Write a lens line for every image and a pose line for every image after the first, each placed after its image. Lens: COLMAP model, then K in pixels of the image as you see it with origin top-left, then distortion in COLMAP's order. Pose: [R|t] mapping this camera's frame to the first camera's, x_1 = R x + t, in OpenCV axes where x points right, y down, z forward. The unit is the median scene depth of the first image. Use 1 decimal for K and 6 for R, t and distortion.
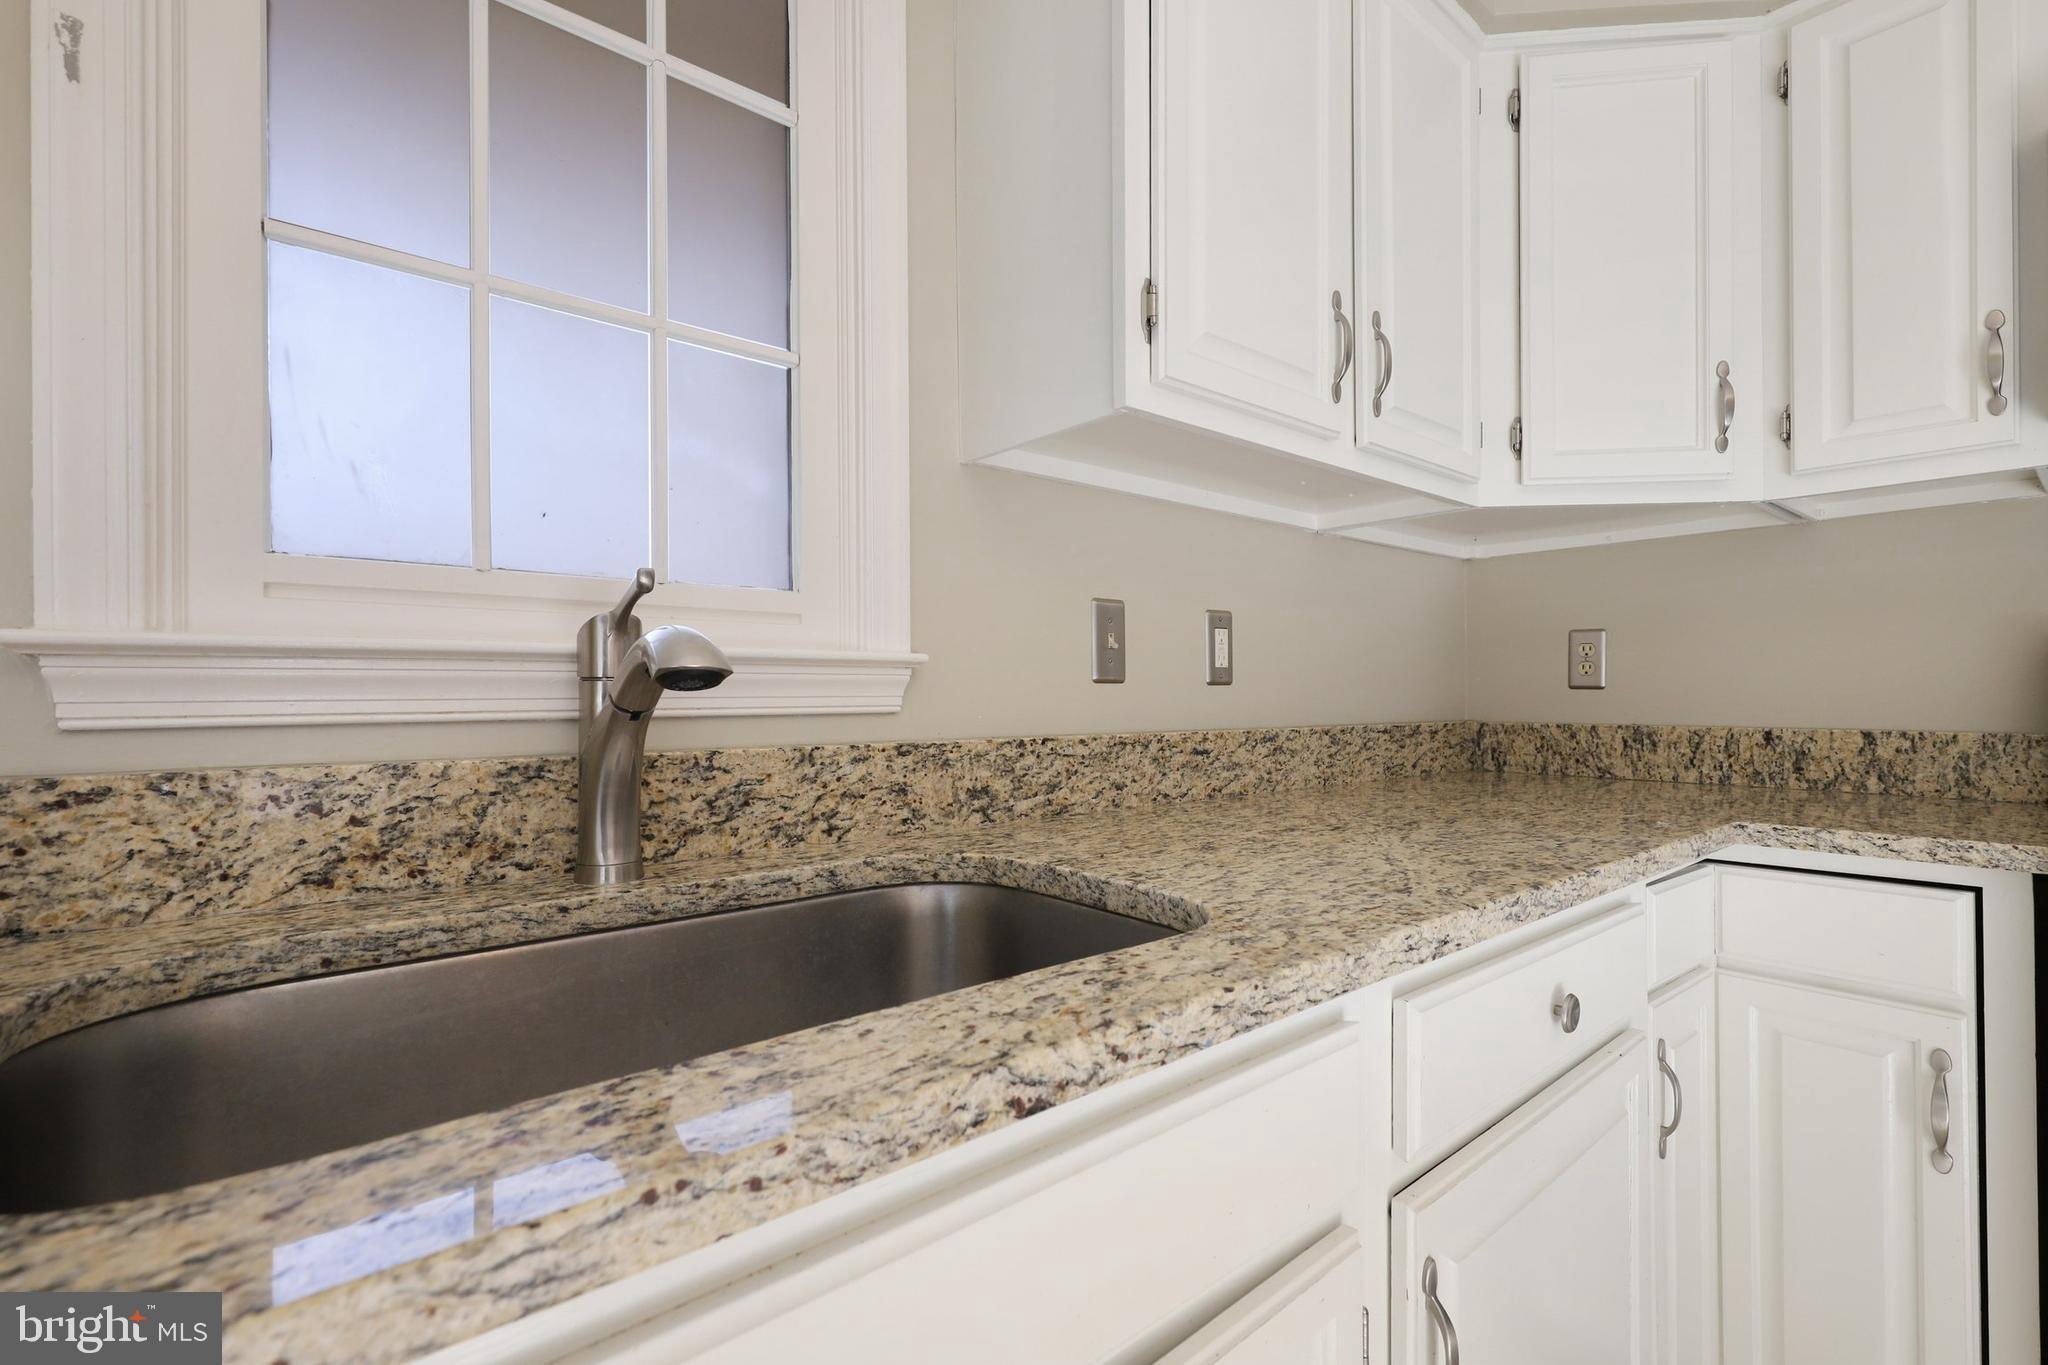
lens RADIAL K [[923.1, 0, 1038.0], [0, 923.1, 689.6], [0, 0, 1]] dist [0.001107, -0.000511]
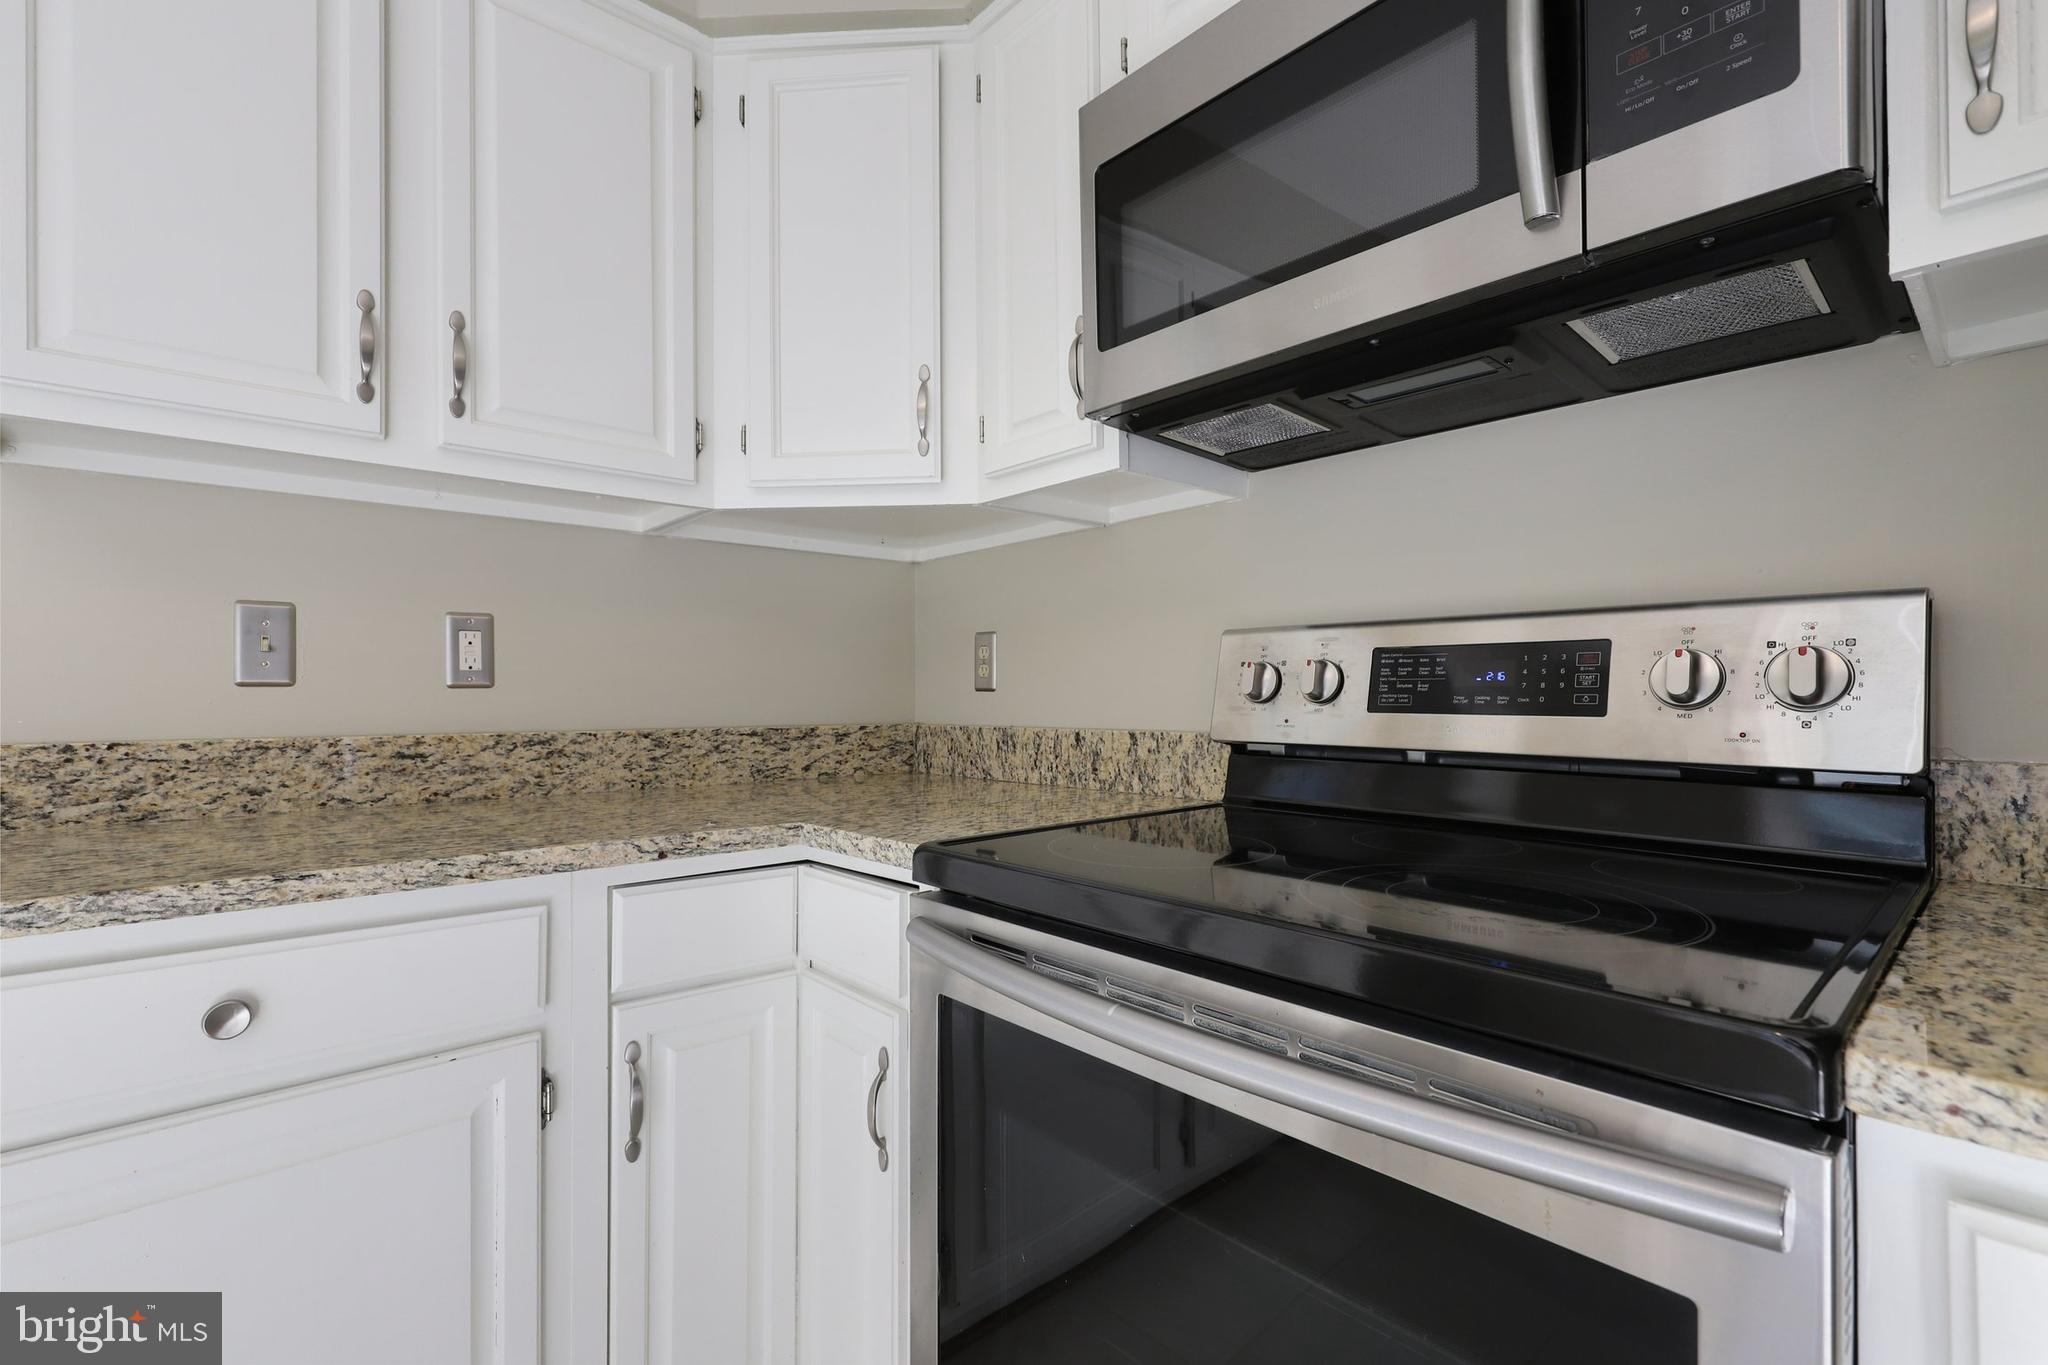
lens RADIAL K [[923.1, 0, 1027.3], [0, 923.1, 689.4], [0, 0, 1]] dist [0.001107, -0.000511]
pose [[0.999514, -0.003298, 0.030989, 0.819525], [0.003454, 0.999982, -0.004978, 0.003453], [-0.030972, 0.005082, 0.999507, -0.008725]]
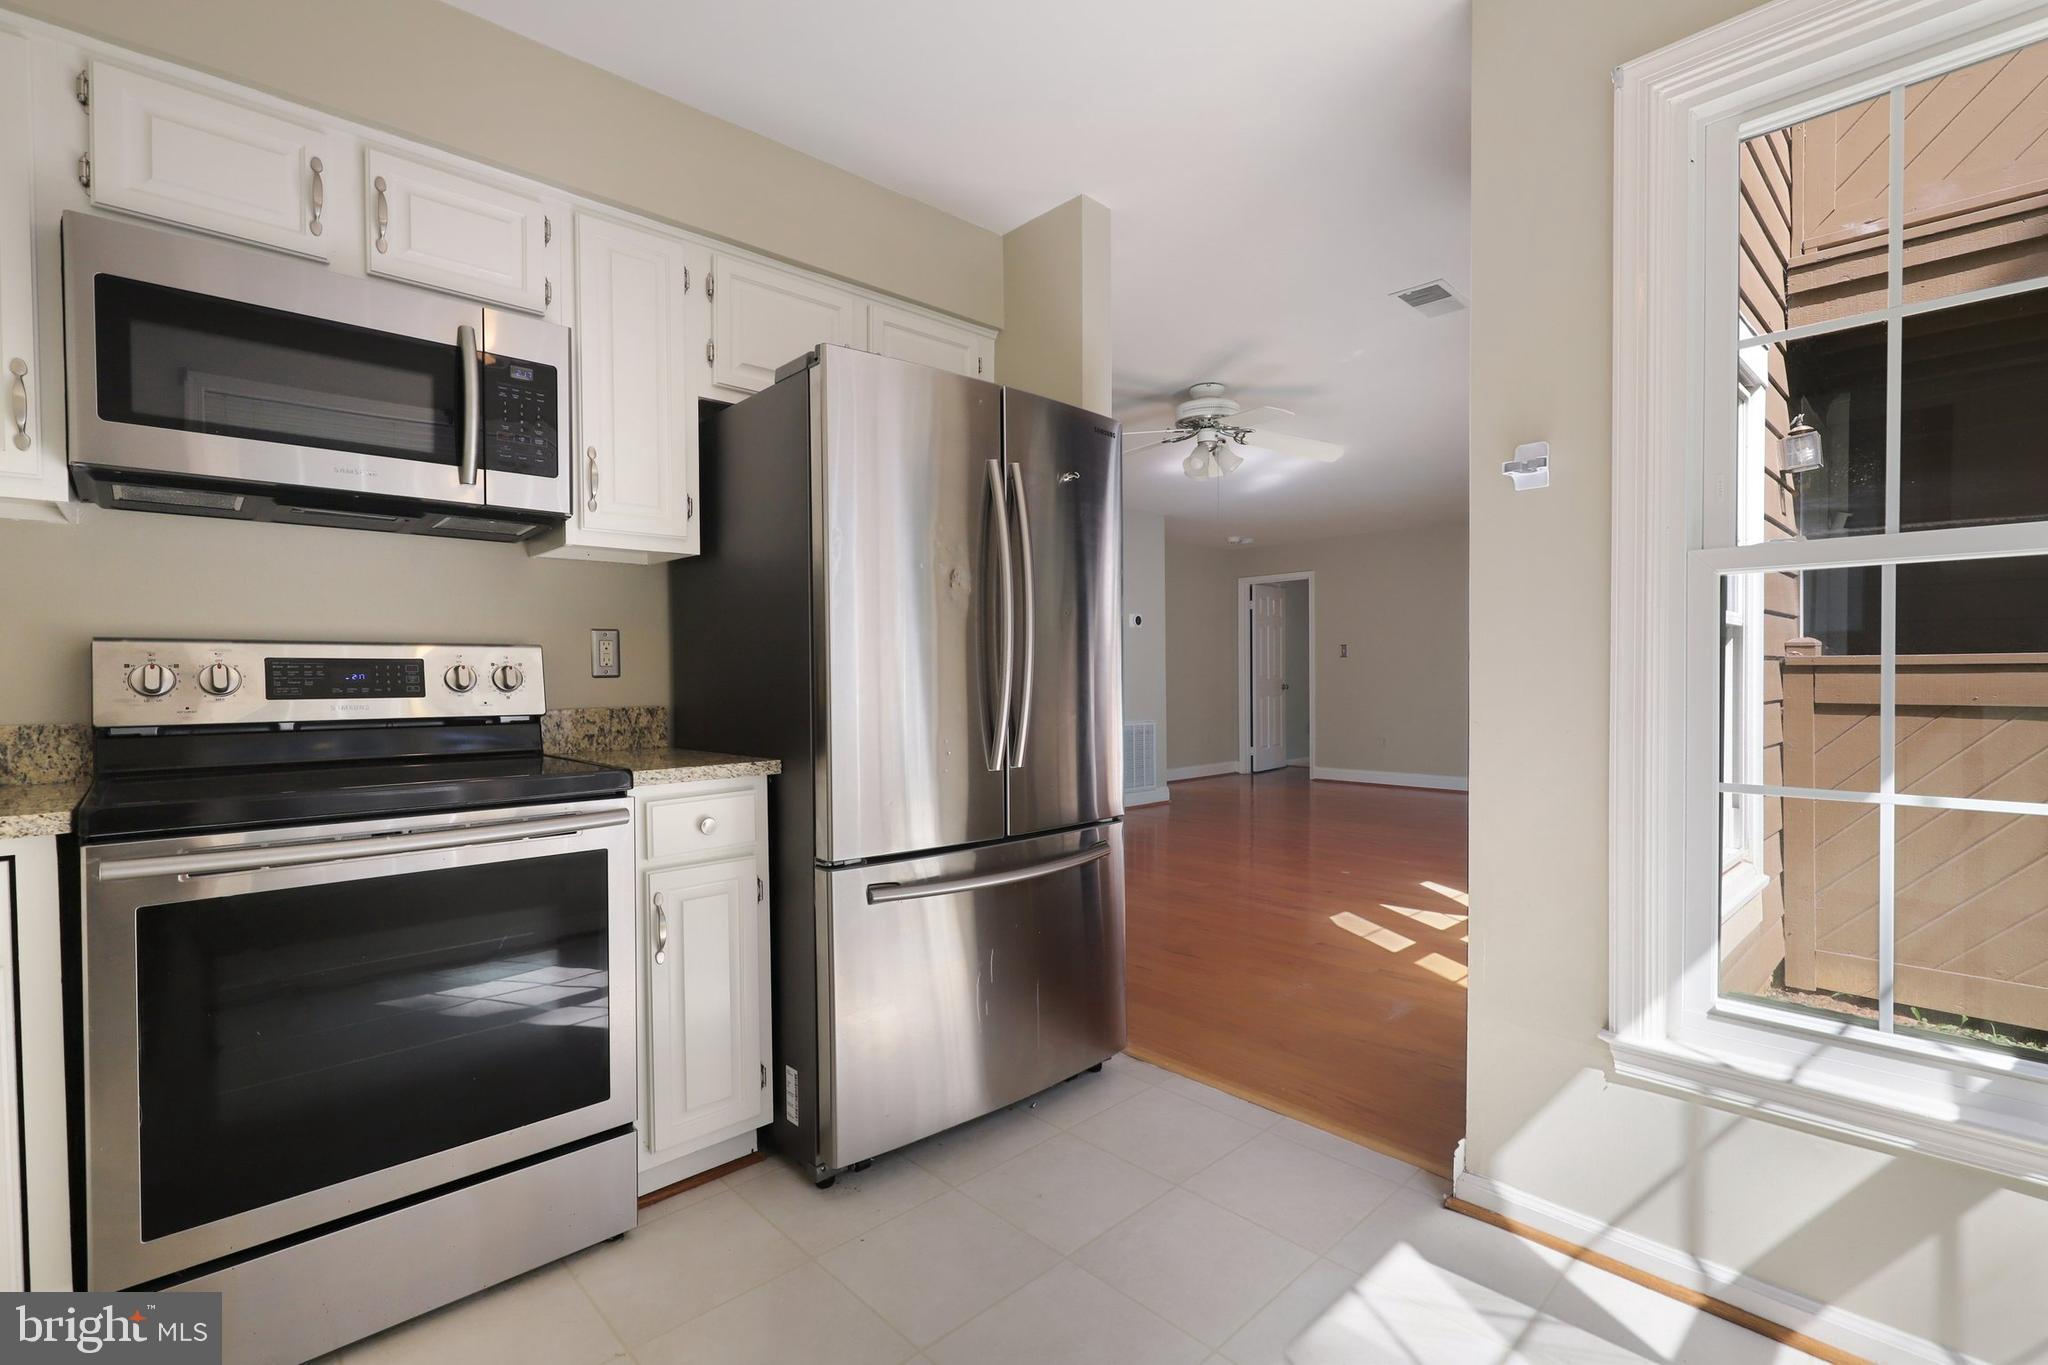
lens RADIAL K [[923.1, 0, 1002.2], [0, 923.1, 686.5], [0, 0, 1]] dist [0.001107, -0.000511]
pose [[-0.033324, -0.011897, 0.999374, -0.145941], [0.011180, 0.999862, 0.012276, -0.001484], [-0.999382, 0.011582, -0.033186, -0.166089]]
